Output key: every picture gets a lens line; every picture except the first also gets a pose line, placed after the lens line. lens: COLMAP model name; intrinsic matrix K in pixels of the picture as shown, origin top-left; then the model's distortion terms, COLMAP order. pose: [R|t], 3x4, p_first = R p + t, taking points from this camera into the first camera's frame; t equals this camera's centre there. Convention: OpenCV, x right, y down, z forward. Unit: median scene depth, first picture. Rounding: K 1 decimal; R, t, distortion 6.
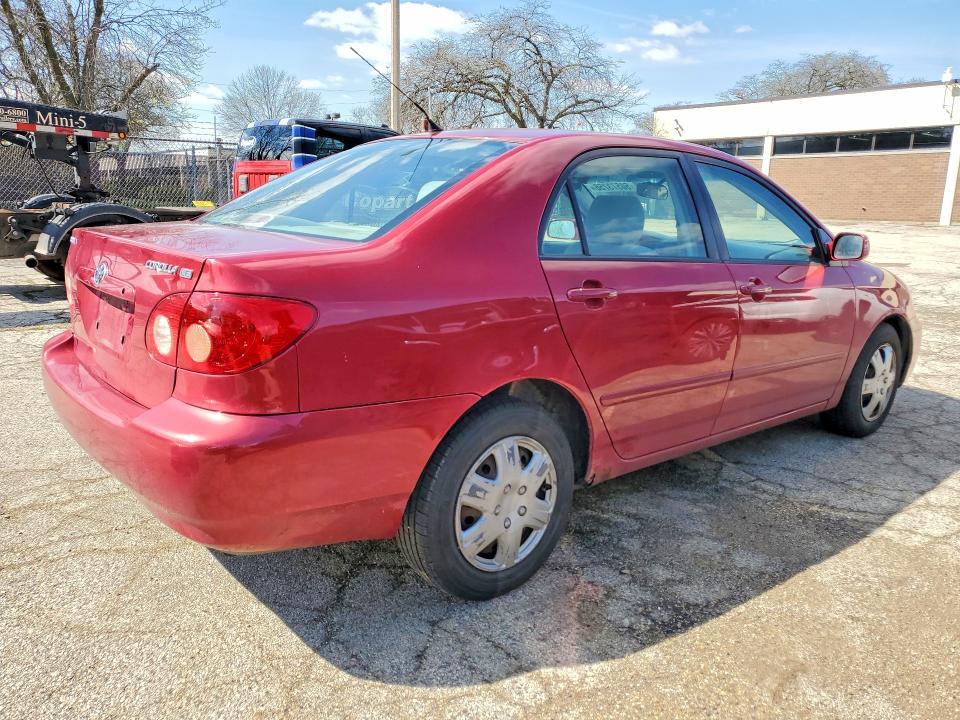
lens RADIAL K [[778.2, 0, 480.0], [0, 778.2, 360.0], [0, 0, 1]] dist [-0.099992, 0.141810]
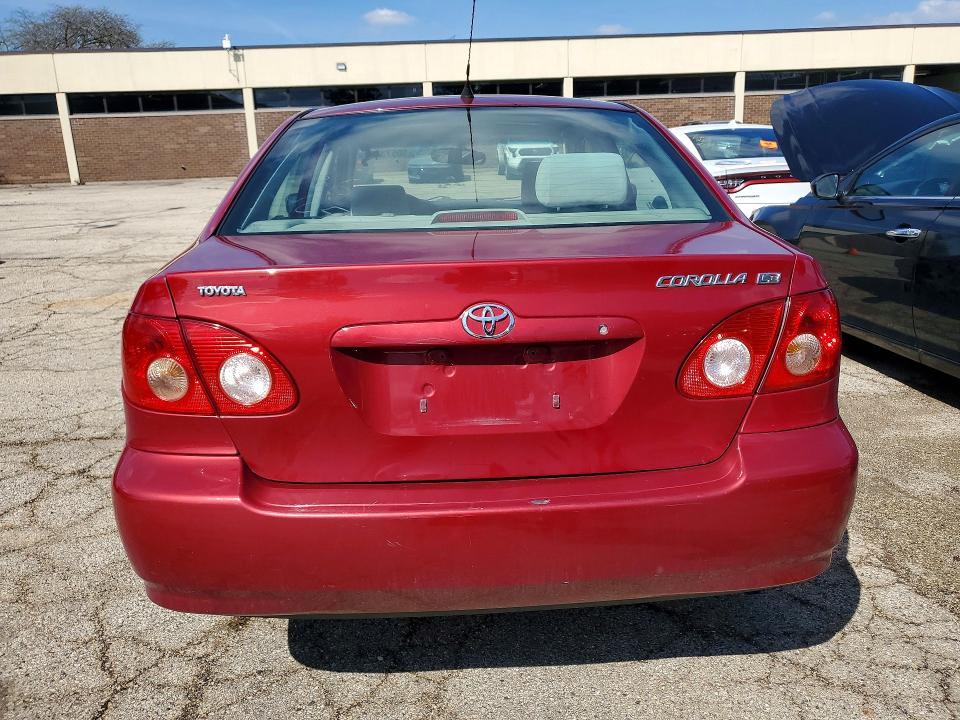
lens RADIAL K [[778.2, 0, 480.0], [0, 778.2, 360.0], [0, 0, 1]] dist [-0.099992, 0.141810]
pose [[0.594667, -0.237107, 0.768213, -0.945000], [0.199003, 0.969198, 0.145094, -0.158404], [-0.778954, 0.066594, 0.623535, 0.586157]]
